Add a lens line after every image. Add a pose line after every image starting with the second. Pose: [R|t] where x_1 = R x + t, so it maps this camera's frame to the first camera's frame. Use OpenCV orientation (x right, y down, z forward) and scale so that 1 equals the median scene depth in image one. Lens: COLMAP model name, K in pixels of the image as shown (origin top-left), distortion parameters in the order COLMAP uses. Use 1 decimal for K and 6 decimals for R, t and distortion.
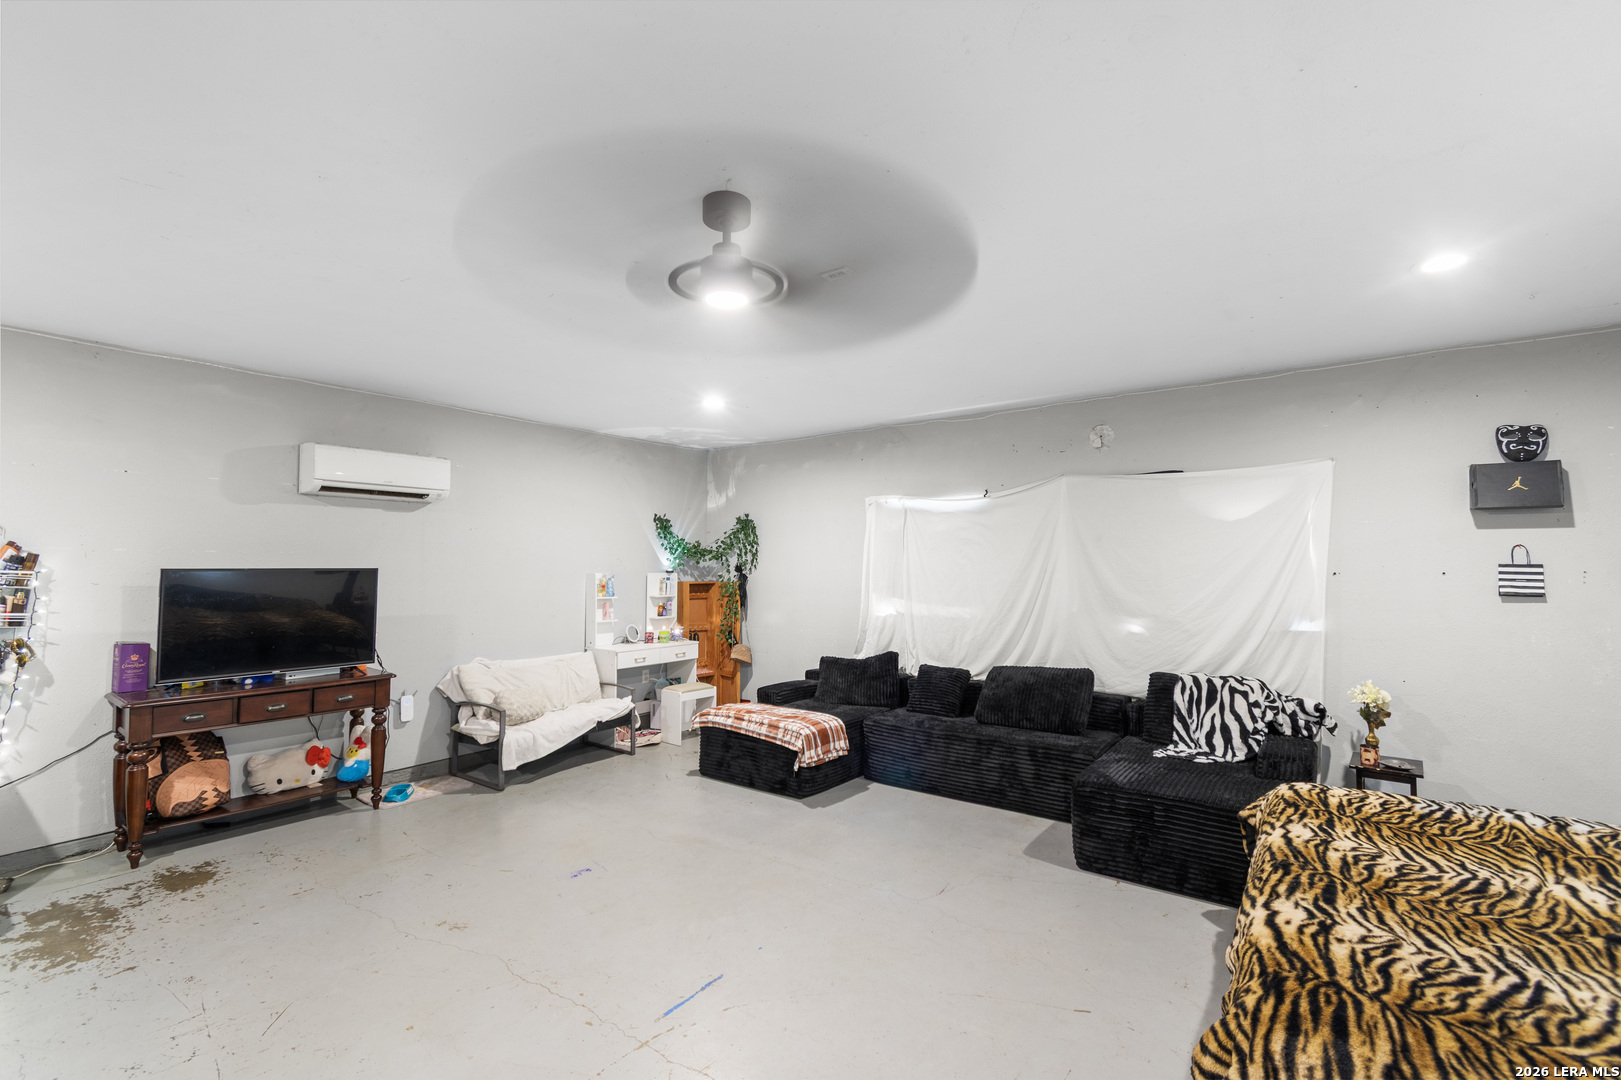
lens RADIAL K [[702.7, 0, 810.0], [0, 702.7, 531.4], [0, 0, 1]] dist [-0.001979, 0.000081]
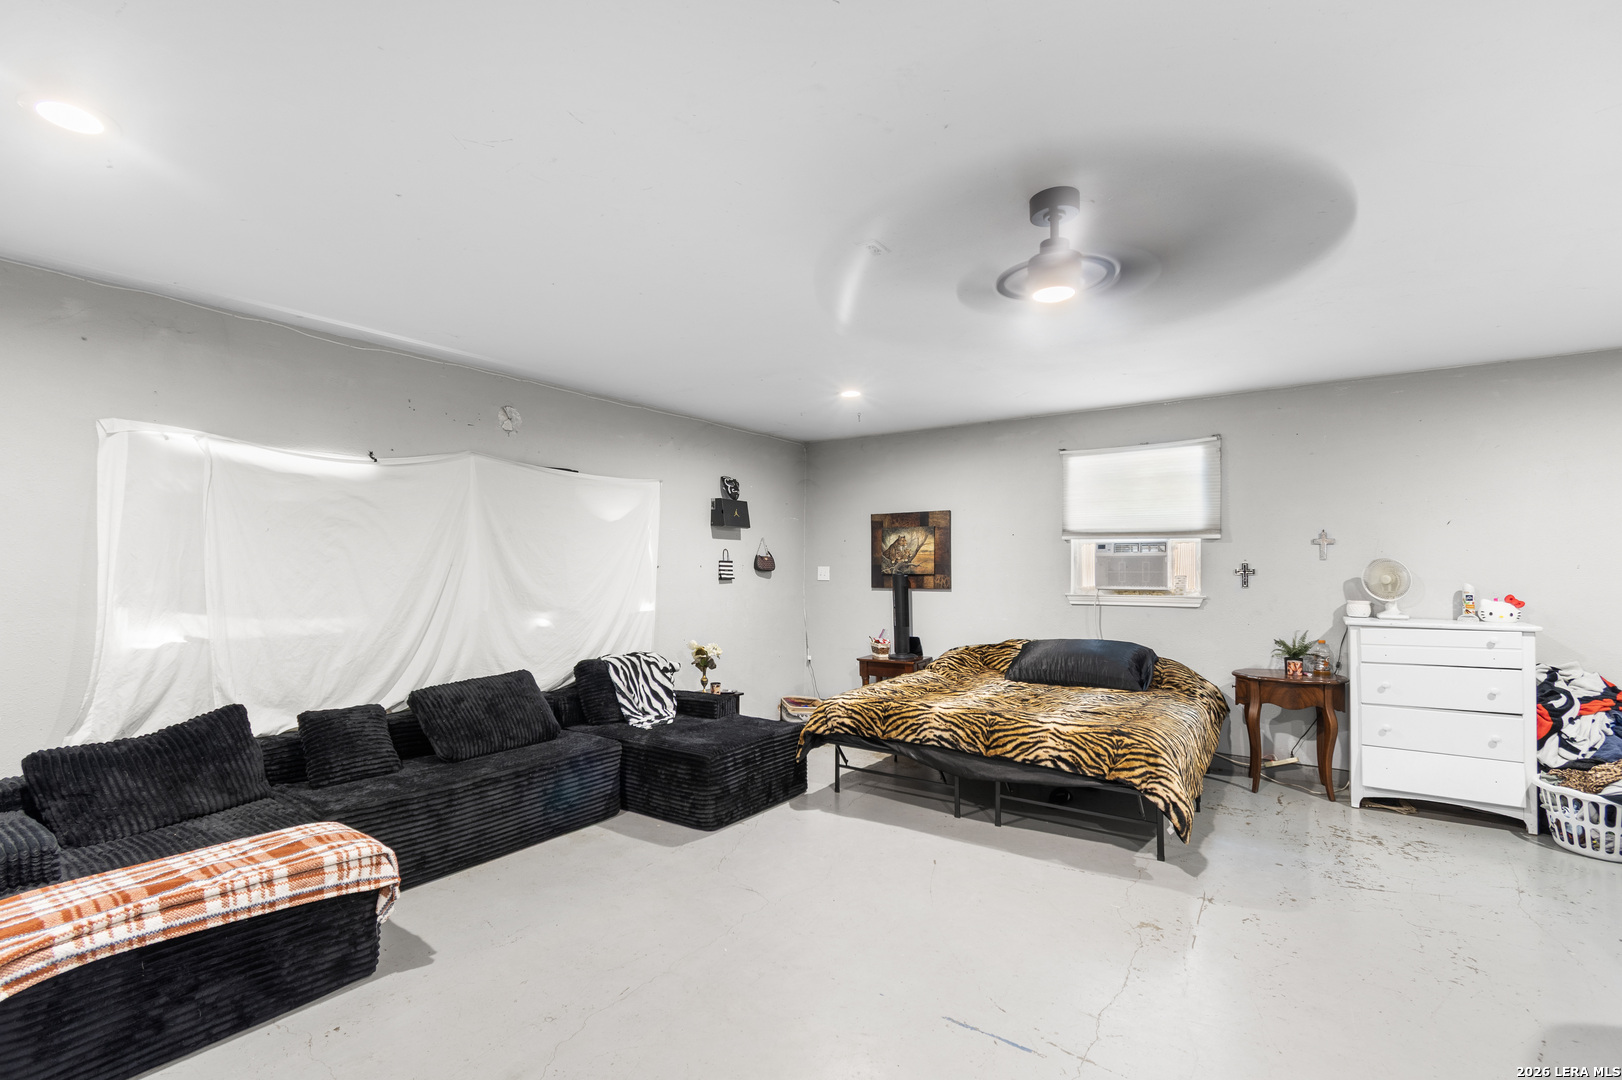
lens RADIAL K [[720.3, 0, 810.9], [0, 720.3, 548.8], [0, 0, 1]] dist [-0.041964, 0.000334]
pose [[-0.026902, 0.023485, 0.999362, -0.563239], [-0.051848, 0.998346, -0.024857, 0.040295], [-0.998293, -0.052483, -0.025640, 0.661907]]
